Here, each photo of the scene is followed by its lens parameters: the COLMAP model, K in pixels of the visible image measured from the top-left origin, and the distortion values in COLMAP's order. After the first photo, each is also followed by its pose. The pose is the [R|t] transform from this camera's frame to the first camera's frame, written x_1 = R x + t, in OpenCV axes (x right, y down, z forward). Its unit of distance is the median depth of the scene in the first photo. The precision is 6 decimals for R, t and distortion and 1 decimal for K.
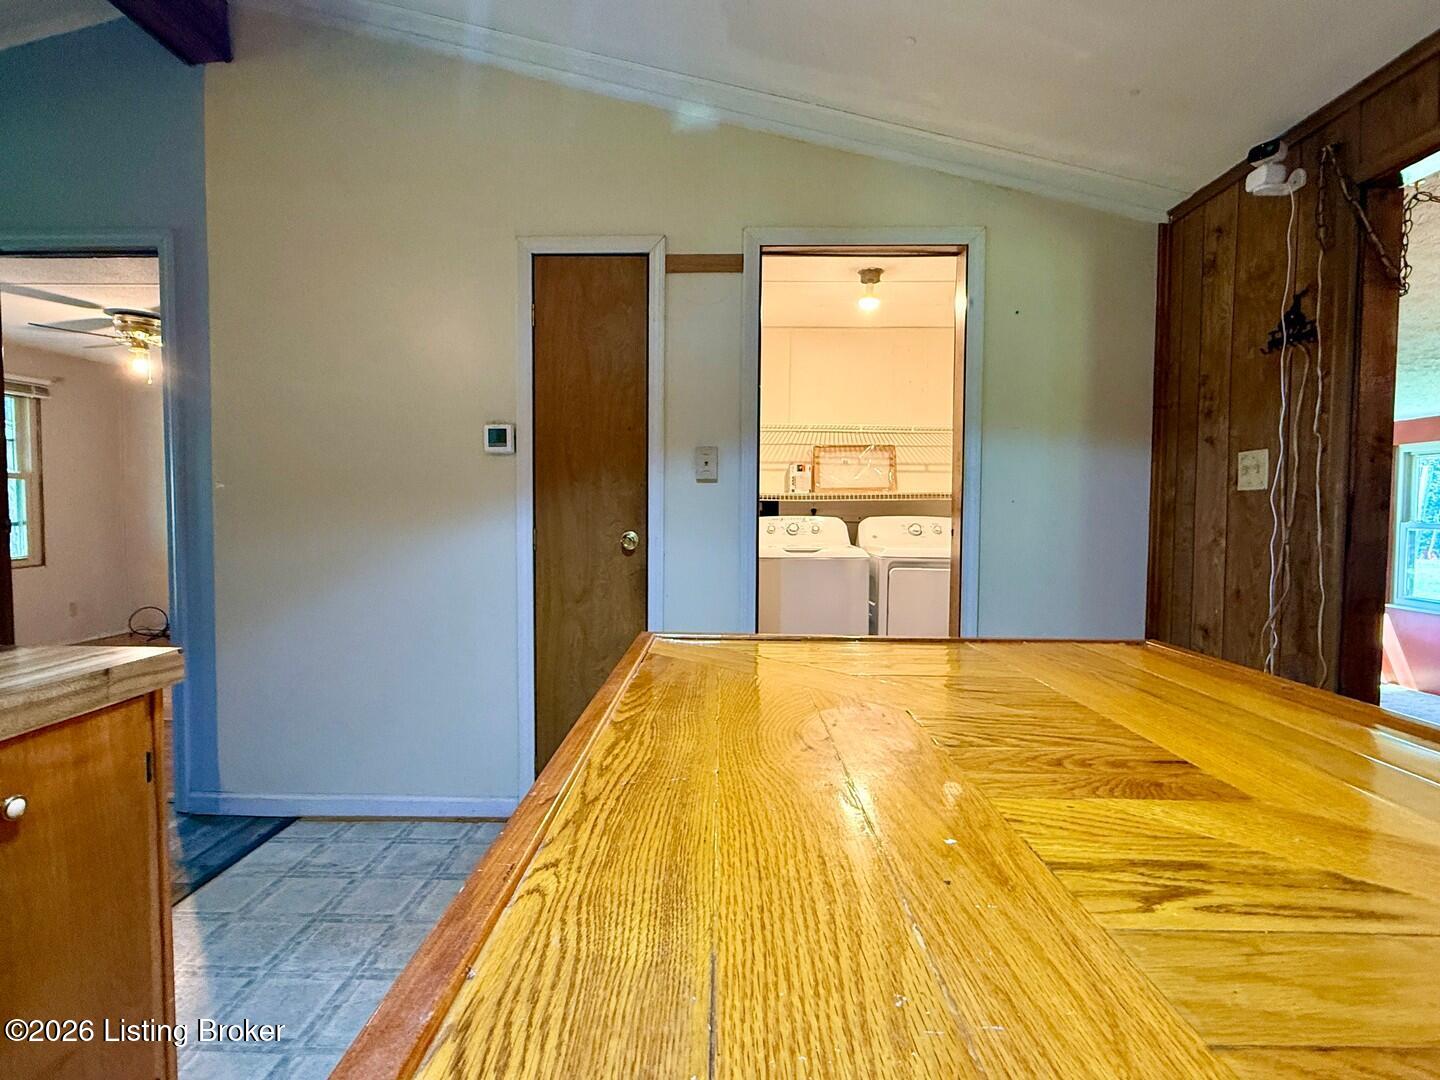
lens RADIAL K [[700.2, 0, 711.3], [0, 700.2, 536.2], [0, 0, 1]] dist [0.001822, -0.001104]
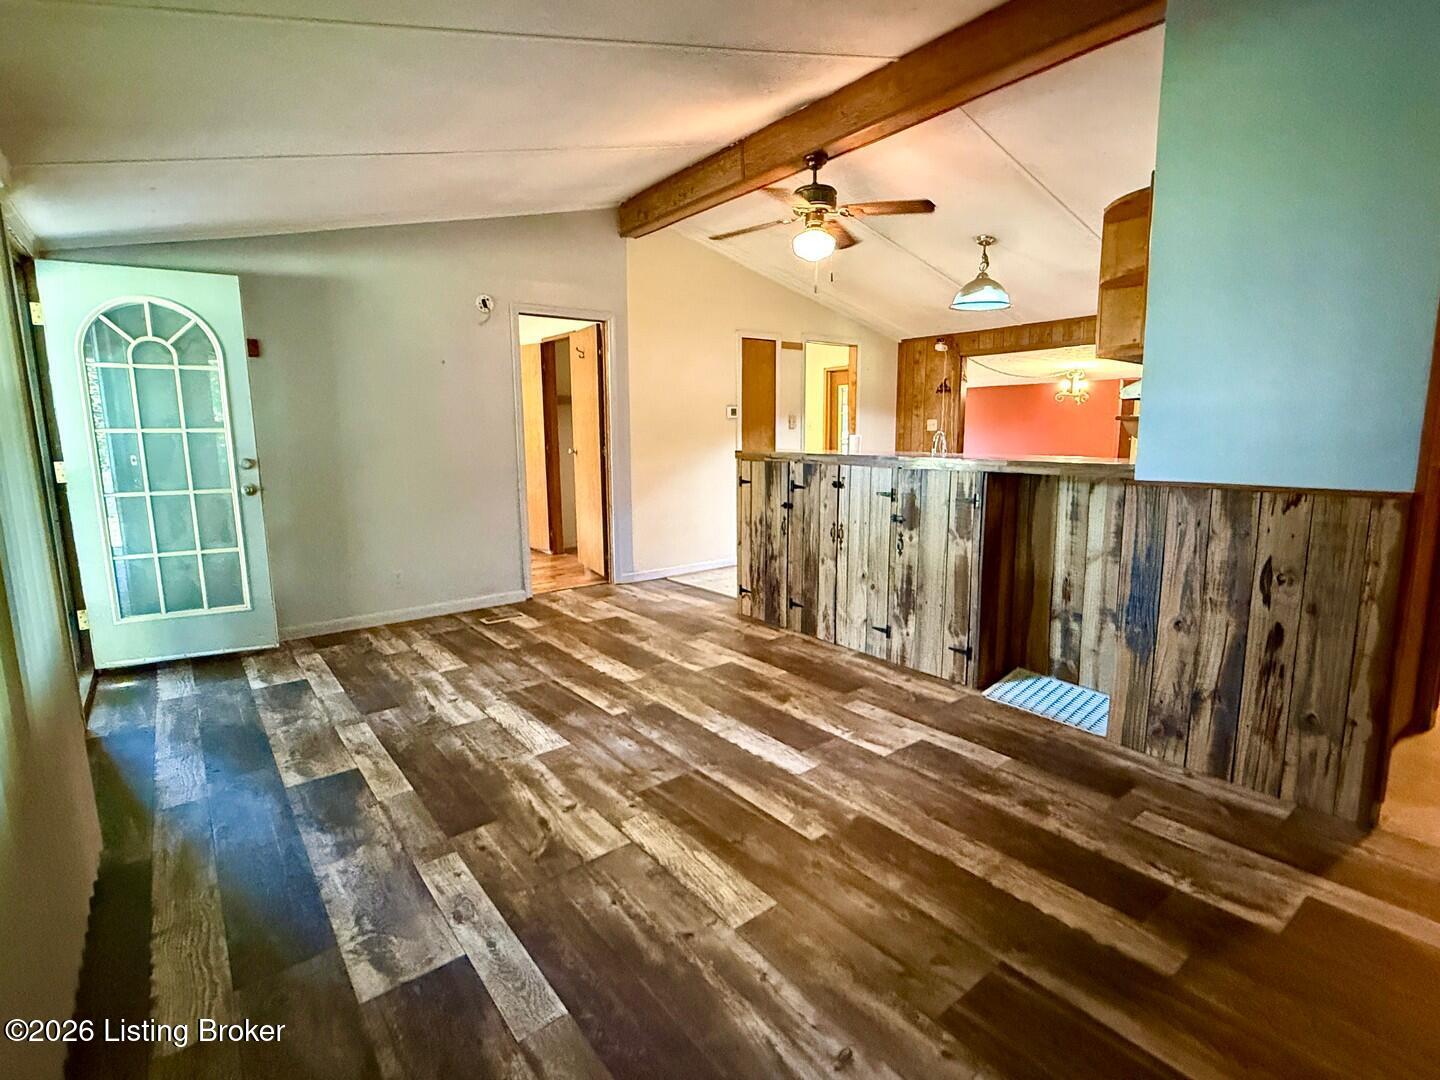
lens RADIAL K [[700.2, 0, 717.9], [0, 700.2, 538.9], [0, 0, 1]] dist [0.001822, -0.001104]
pose [[0.773274, -0.111106, 0.624262, -2.173362], [0.037528, 0.990822, 0.129860, -0.021643], [-0.632960, -0.076990, 0.770346, -1.018217]]
